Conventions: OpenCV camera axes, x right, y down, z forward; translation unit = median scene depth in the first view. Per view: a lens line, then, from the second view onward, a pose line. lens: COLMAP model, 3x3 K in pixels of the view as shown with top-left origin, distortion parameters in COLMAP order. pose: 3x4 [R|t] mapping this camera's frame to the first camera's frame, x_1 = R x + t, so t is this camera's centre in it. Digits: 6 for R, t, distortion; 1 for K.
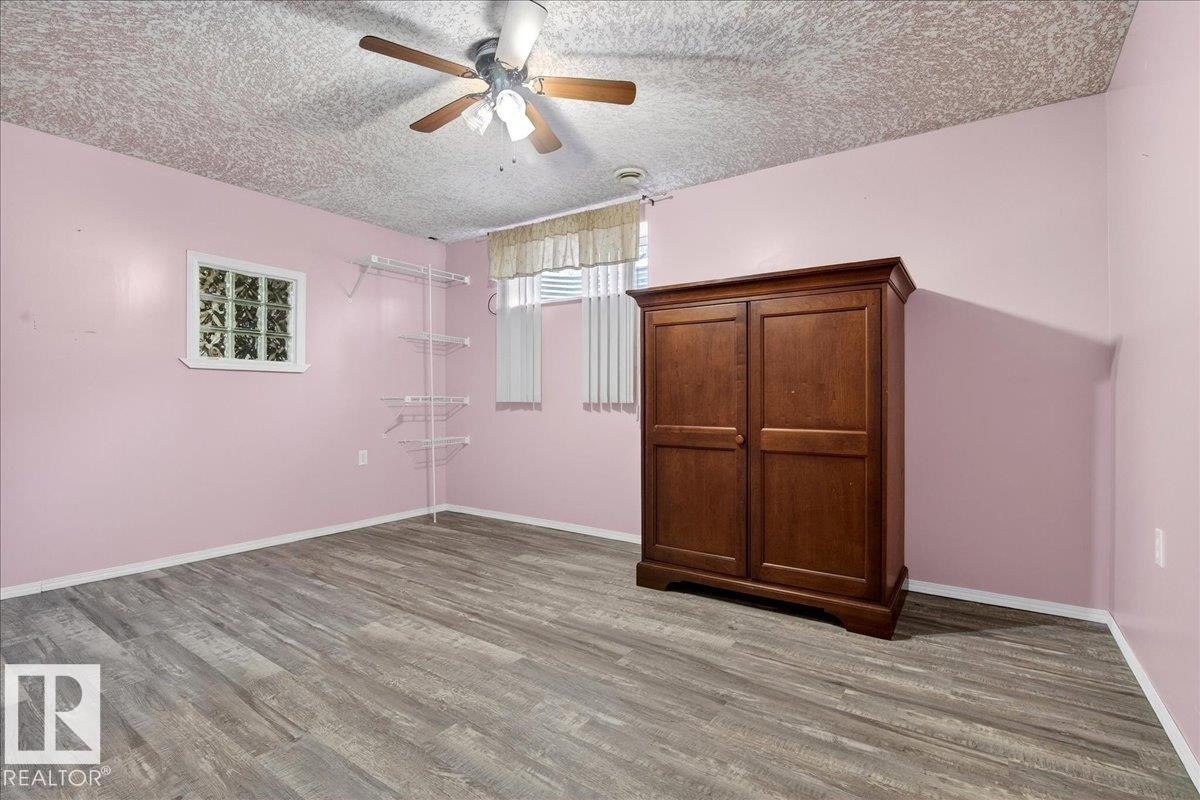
lens RADIAL K [[548.5, 0, 602.3], [0, 548.5, 393.7], [0, 0, 1]] dist [-0.019241, 0.000489]
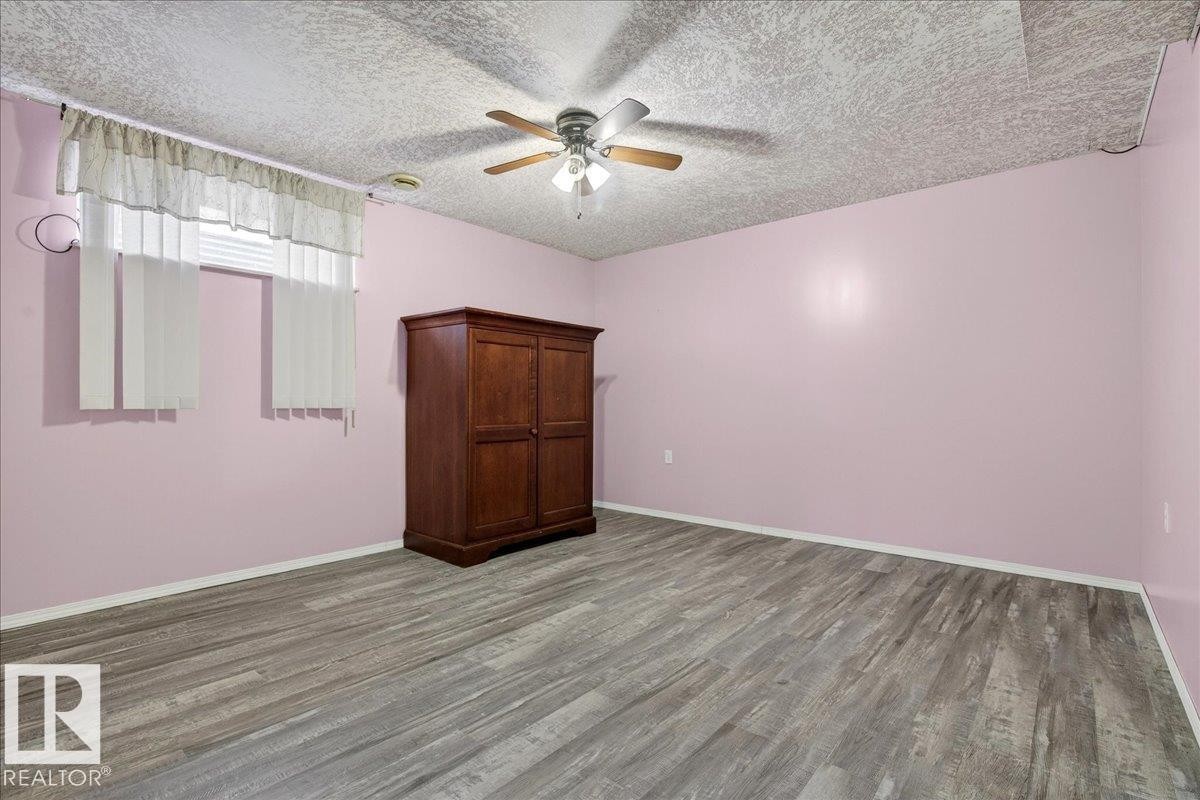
lens RADIAL K [[548.5, 0, 601.7], [0, 548.5, 403.2], [0, 0, 1]] dist [-0.019241, 0.000489]
pose [[0.113855, -0.001583, 0.993496, -1.199179], [-0.008858, 0.999957, 0.002609, 0.004090], [-0.993458, -0.009098, 0.113836, 0.689758]]
